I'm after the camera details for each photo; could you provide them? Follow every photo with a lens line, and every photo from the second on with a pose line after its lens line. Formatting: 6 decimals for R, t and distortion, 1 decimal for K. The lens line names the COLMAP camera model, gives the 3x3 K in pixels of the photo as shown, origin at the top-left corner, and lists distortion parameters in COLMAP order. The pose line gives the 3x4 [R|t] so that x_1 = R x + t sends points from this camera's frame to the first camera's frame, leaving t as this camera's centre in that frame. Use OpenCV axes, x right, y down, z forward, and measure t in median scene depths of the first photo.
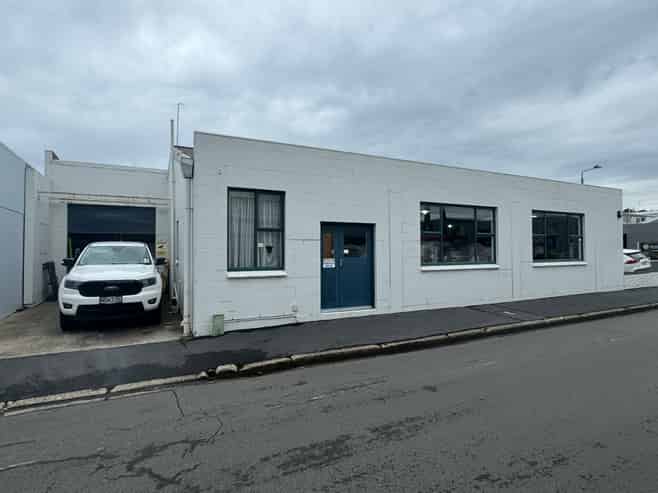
lens RADIAL K [[385.9, 0, 329.0], [0, 385.9, 217.2], [0, 0, 1]] dist [0.001866, 0.000452]
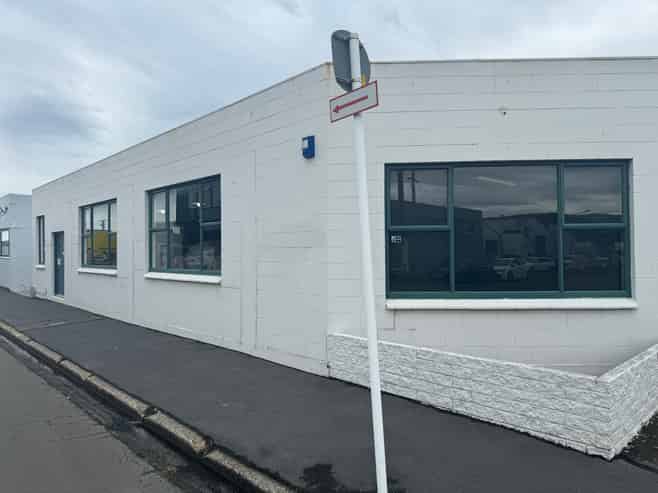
lens RADIAL K [[457.7, 0, 329.0], [0, 457.7, 246.5], [0, 0, 1]] dist [0.103945, -0.135484]
pose [[0.272399, -0.007956, -0.962151, 1.508922], [0.085653, 0.996196, 0.016012, 0.098378], [0.958364, -0.086773, 0.272045, 1.197647]]
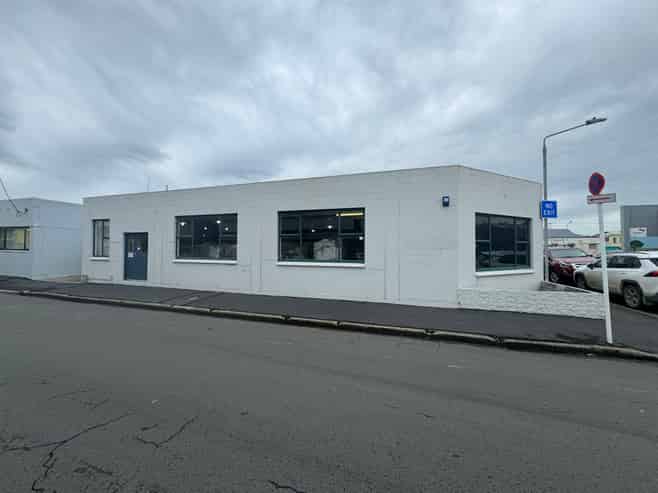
lens RADIAL K [[258.6, 0, 329.0], [0, 258.6, 246.5], [0, 0, 1]] dist [-0.001515, -0.000243]
pose [[0.687761, 0.001645, -0.725936, 1.257632], [0.052588, 0.997257, 0.052083, 0.052695], [0.724030, -0.073996, 0.685788, 0.686150]]
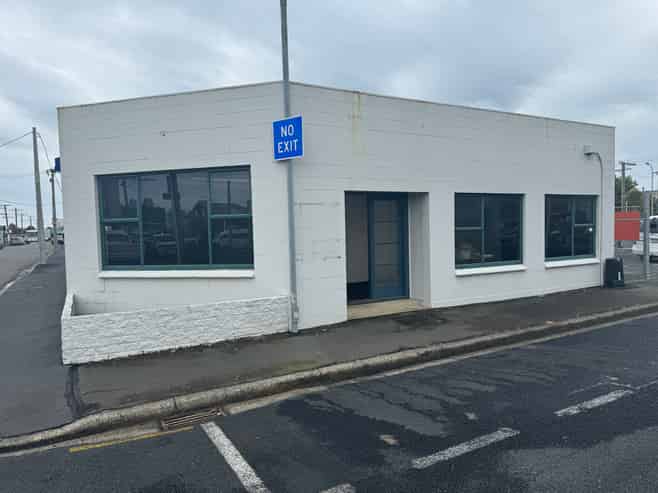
lens RADIAL K [[457.7, 0, 329.0], [0, 457.7, 246.5], [0, 0, 1]] dist [0.103945, -0.135484]
pose [[0.014297, 0.045503, -0.998862, 1.776525], [0.111768, 0.992631, 0.046819, 0.137943], [0.993632, -0.112310, 0.009106, 1.748996]]
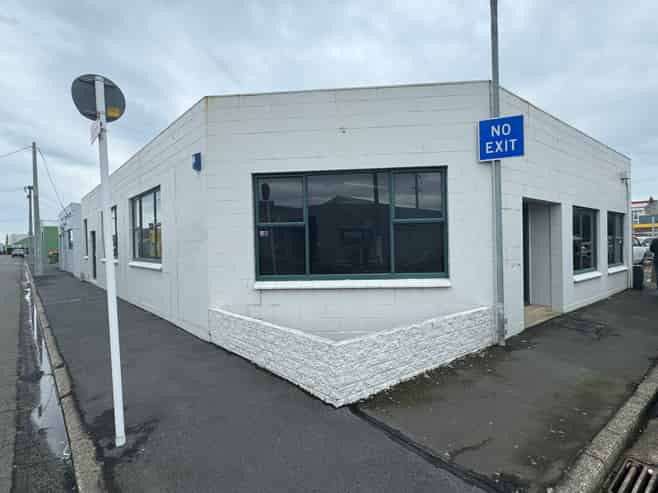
lens RADIAL K [[367.2, 0, 329.9], [0, 367.2, 243.5], [0, 0, 1]] dist [0.003573, 0.000771]
pose [[0.211464, 0.002219, -0.977383, 1.559685], [0.102312, 0.994453, 0.024394, 0.115699], [0.972016, -0.105156, 0.210064, 1.391318]]
